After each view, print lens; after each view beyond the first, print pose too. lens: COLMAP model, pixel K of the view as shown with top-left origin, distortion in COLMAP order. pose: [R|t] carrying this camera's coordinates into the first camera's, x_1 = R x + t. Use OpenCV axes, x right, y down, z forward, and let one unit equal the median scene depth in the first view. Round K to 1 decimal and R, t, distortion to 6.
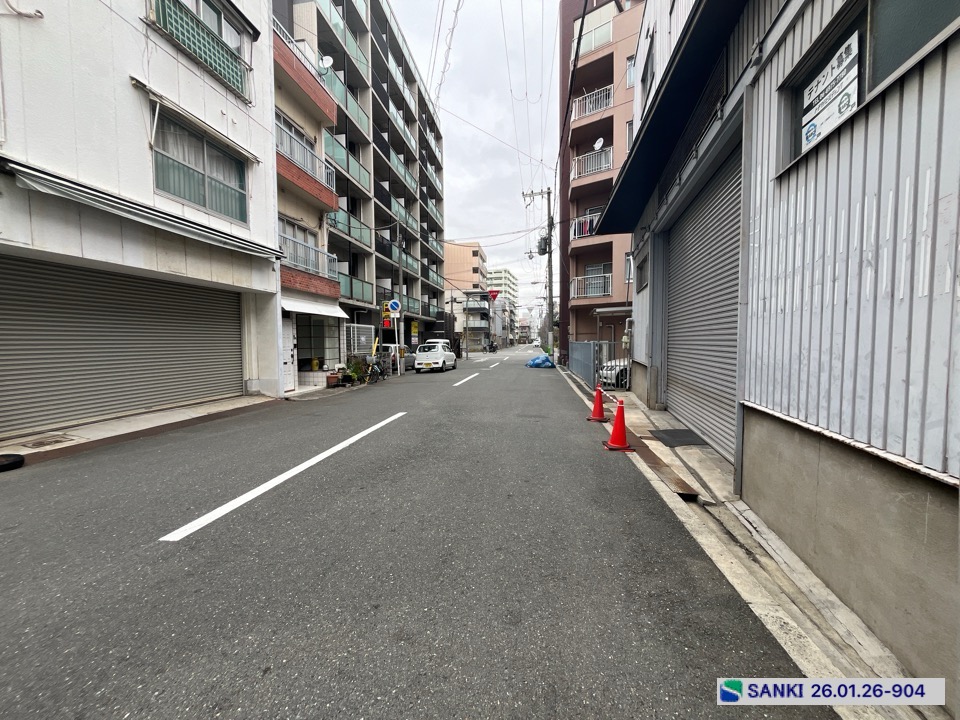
lens RADIAL K [[387.6, 0, 477.1], [0, 387.6, 360.6], [0, 0, 1]] dist [-0.002908, -0.000573]
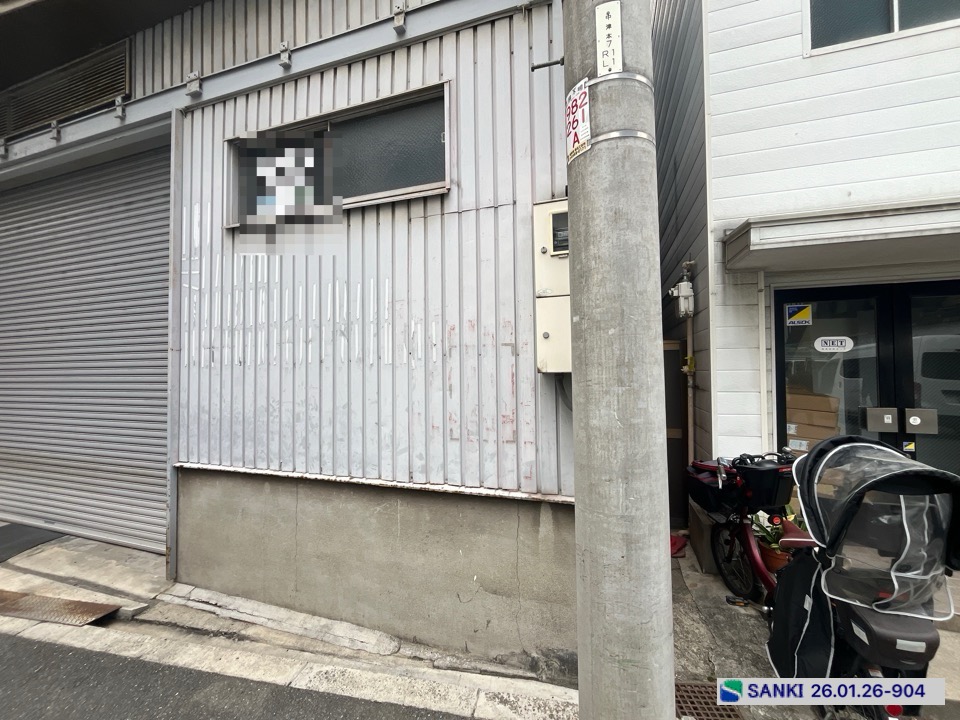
lens RADIAL K [[387.6, 0, 477.1], [0, 387.6, 360.6], [0, 0, 1]] dist [-0.002908, -0.000573]
pose [[0.056678, 0.032834, 0.997852, -0.057246], [0.061210, 0.997465, -0.036298, -0.021619], [-0.996514, 0.063136, 0.054524, 0.119933]]
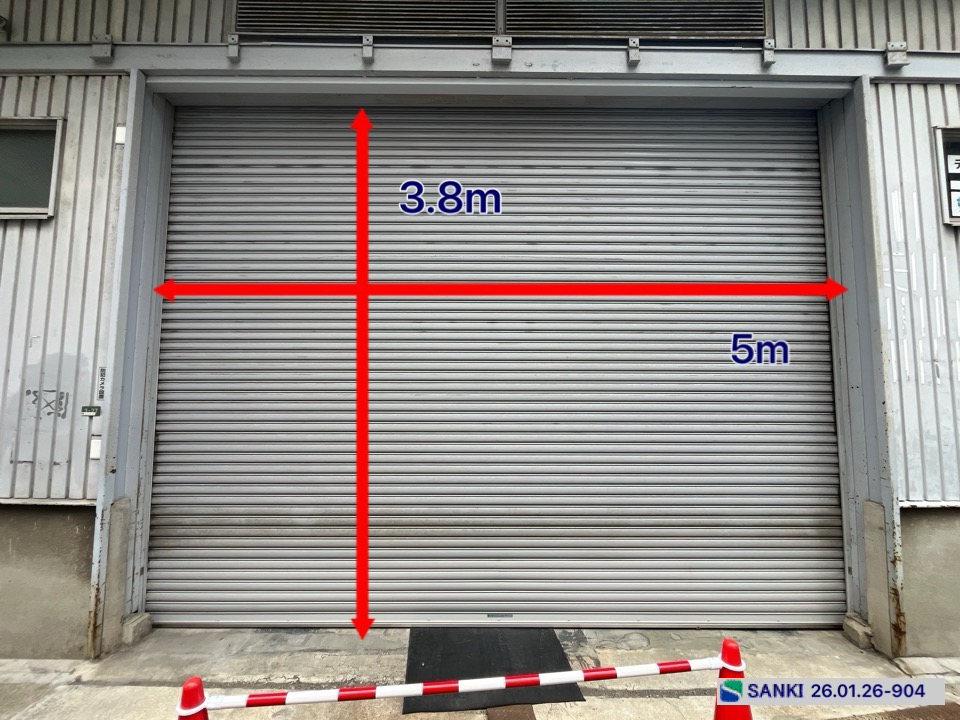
lens RADIAL K [[387.6, 0, 477.1], [0, 387.6, 360.6], [0, 0, 1]] dist [-0.002908, -0.000573]
pose [[-0.260865, 0.075138, 0.962447, 0.088090], [0.048505, 0.996727, -0.064667, -0.059504], [-0.964156, 0.029814, -0.263656, 0.806273]]
